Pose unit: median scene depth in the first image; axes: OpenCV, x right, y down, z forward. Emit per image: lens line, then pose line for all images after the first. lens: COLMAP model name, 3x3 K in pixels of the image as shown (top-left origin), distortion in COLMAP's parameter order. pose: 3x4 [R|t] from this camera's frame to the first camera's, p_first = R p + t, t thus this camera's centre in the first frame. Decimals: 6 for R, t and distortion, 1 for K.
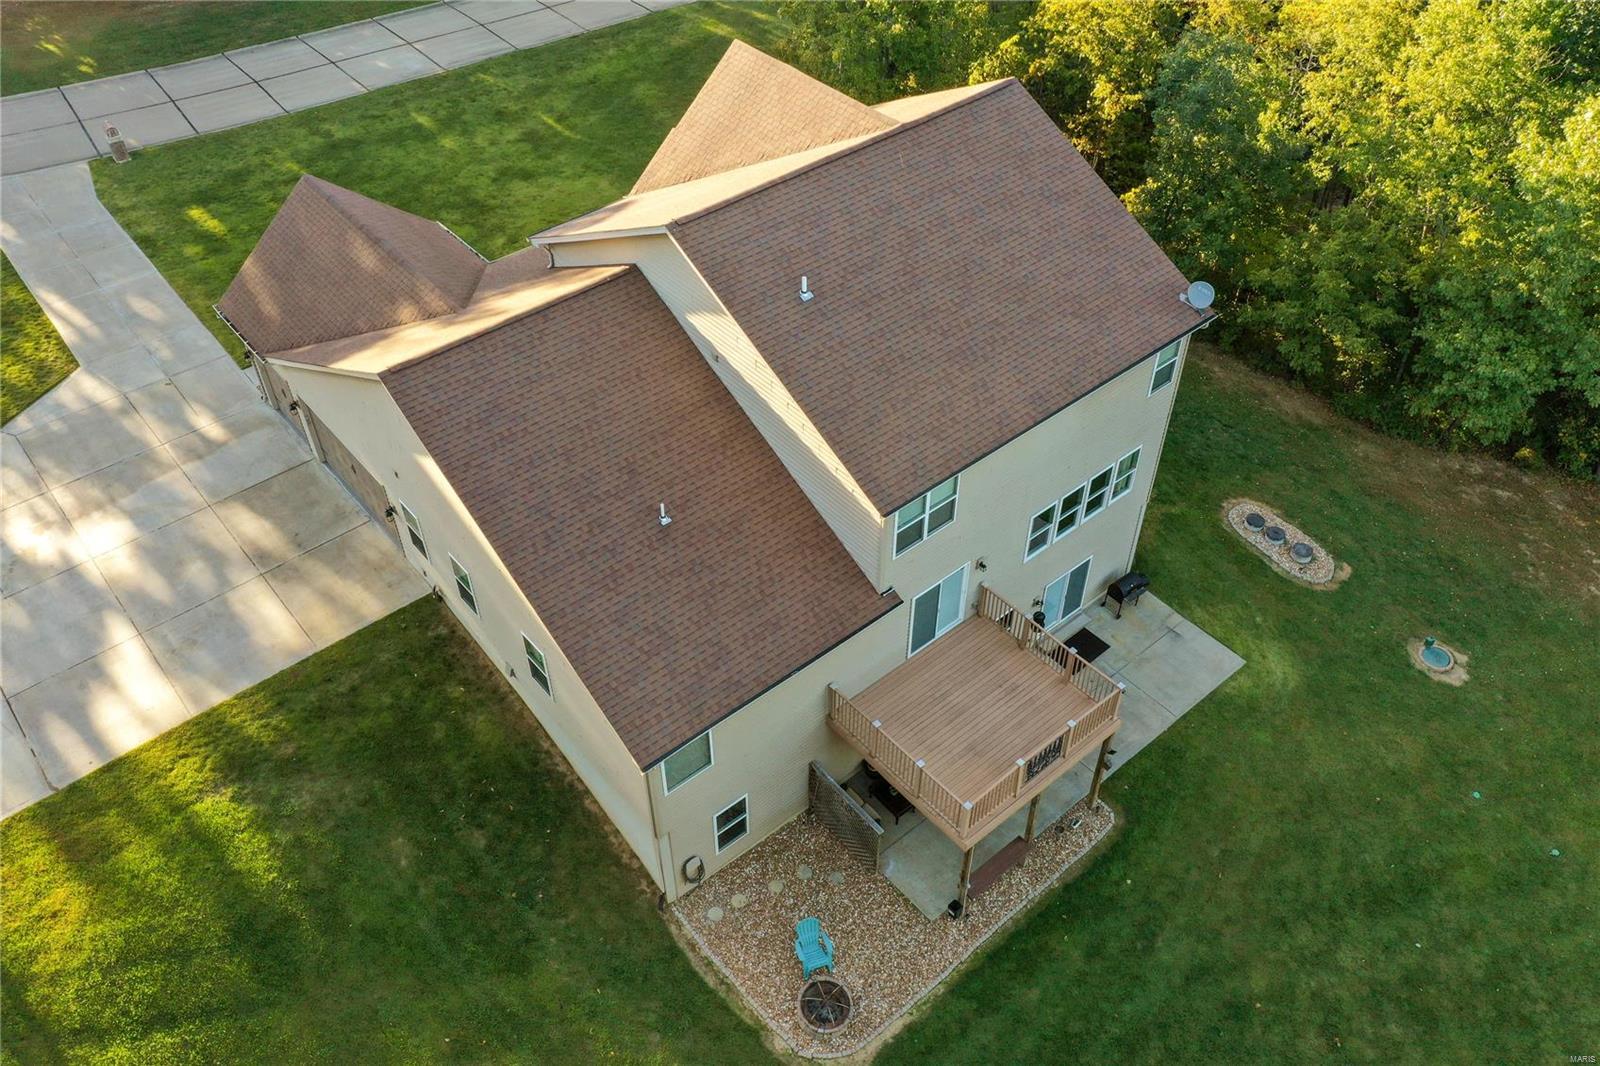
lens RADIAL K [[1260.7, 0, 800.0], [0, 1260.7, 533.0], [0, 0, 1]] dist [0.001883, 0.009669]
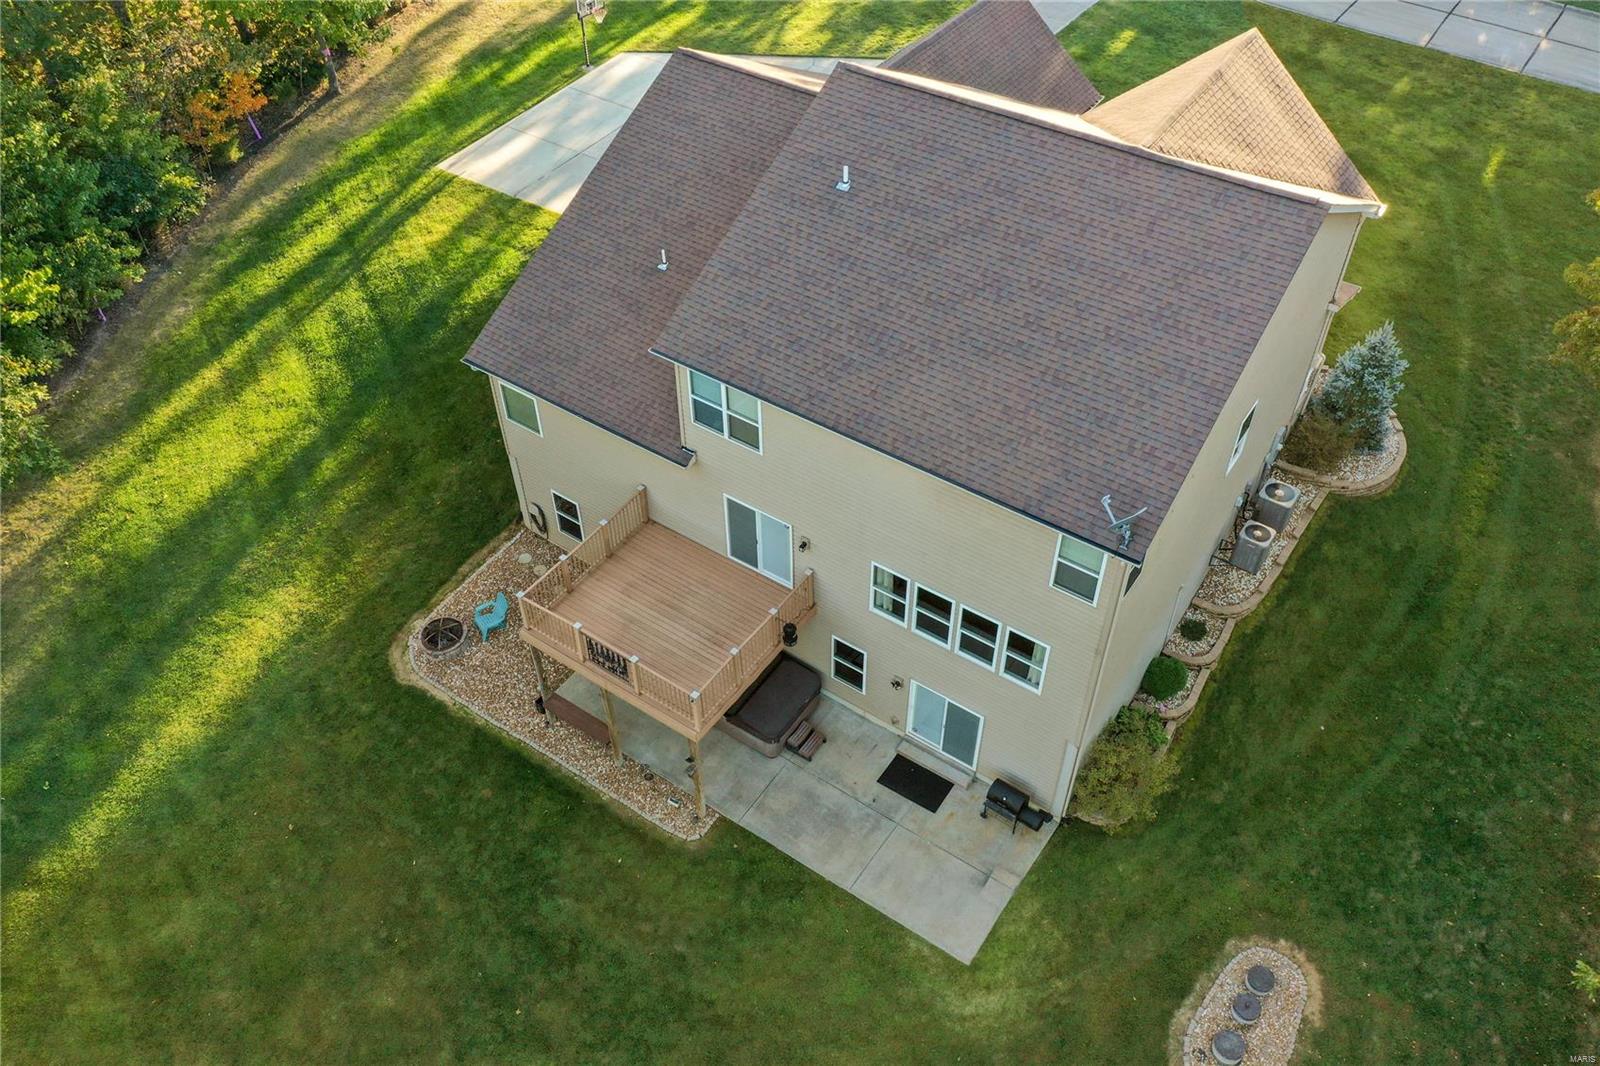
lens RADIAL K [[1267.6, 0, 800.0], [0, 1267.6, 533.0], [0, 0, 1]] dist [0.011220, -0.003606]
pose [[0.257340, 0.685565, -0.681012, 0.707845], [-0.660036, 0.639438, 0.394298, -0.317377], [0.705782, 0.348024, 0.617051, 0.381480]]
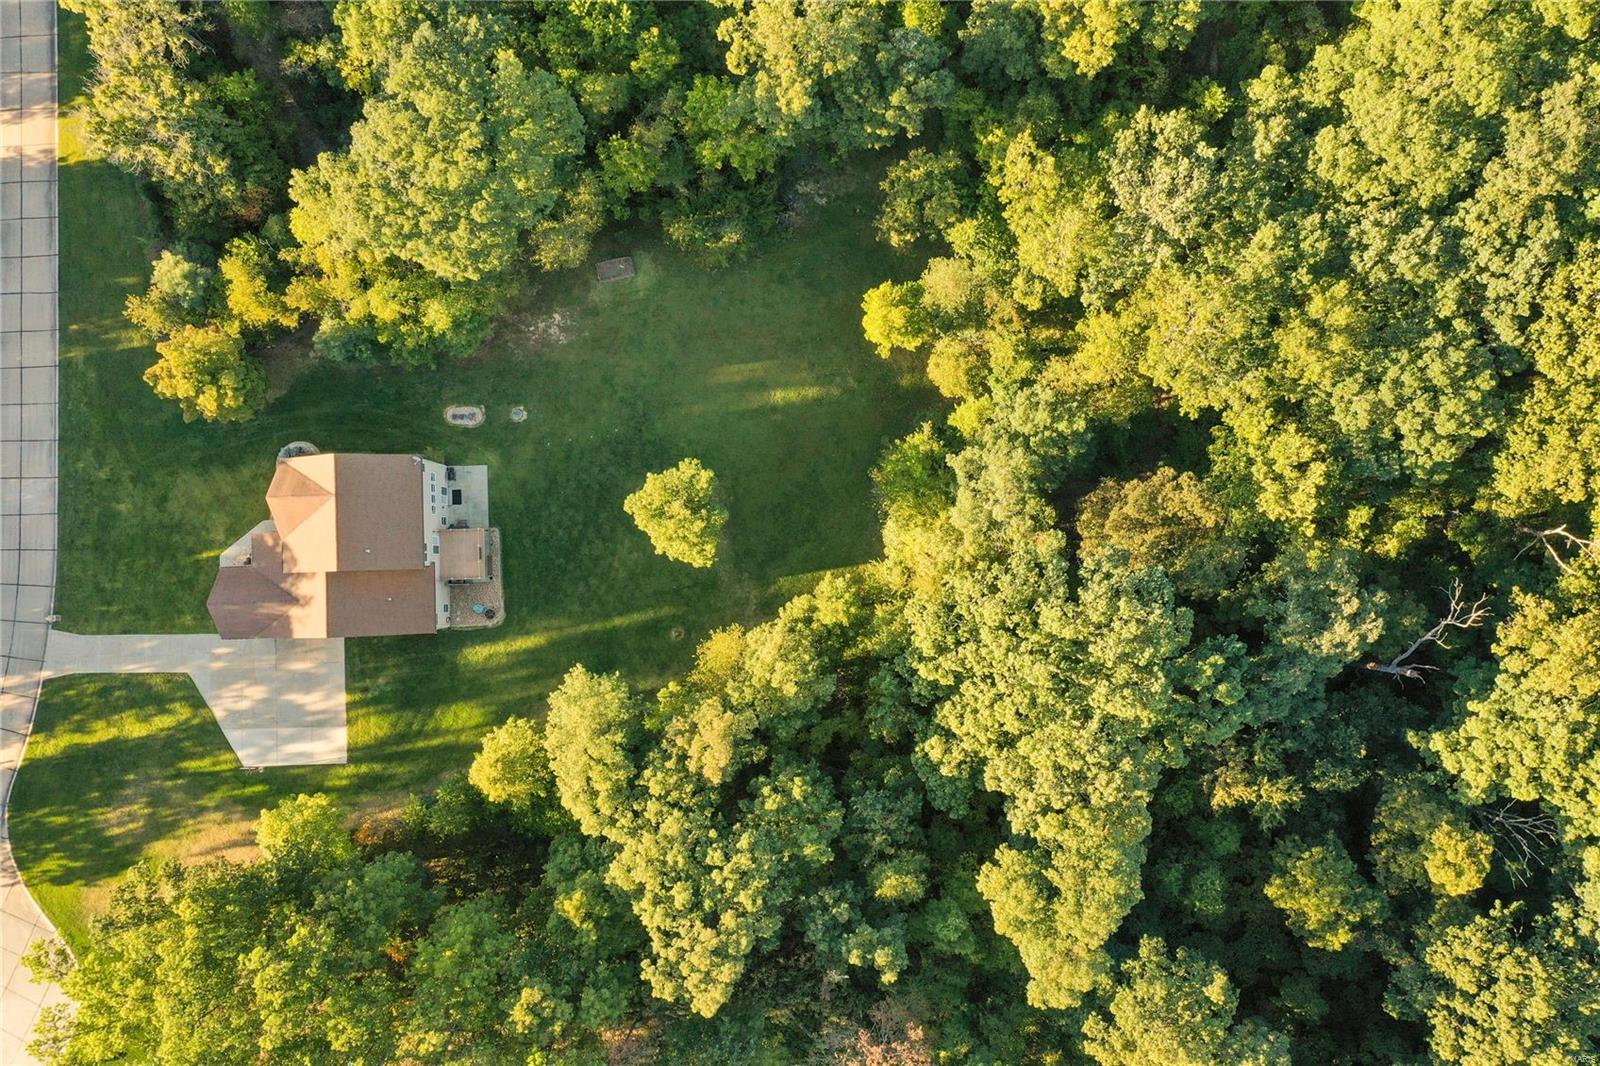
lens RADIAL K [[1267.6, 0, 800.0], [0, 1267.6, 533.0], [0, 0, 1]] dist [0.011220, -0.003606]
pose [[0.624745, -0.780467, 0.023754, 0.727050], [0.553227, 0.463904, 0.691906, -2.006684], [-0.551030, -0.419123, 0.721597, -2.458989]]
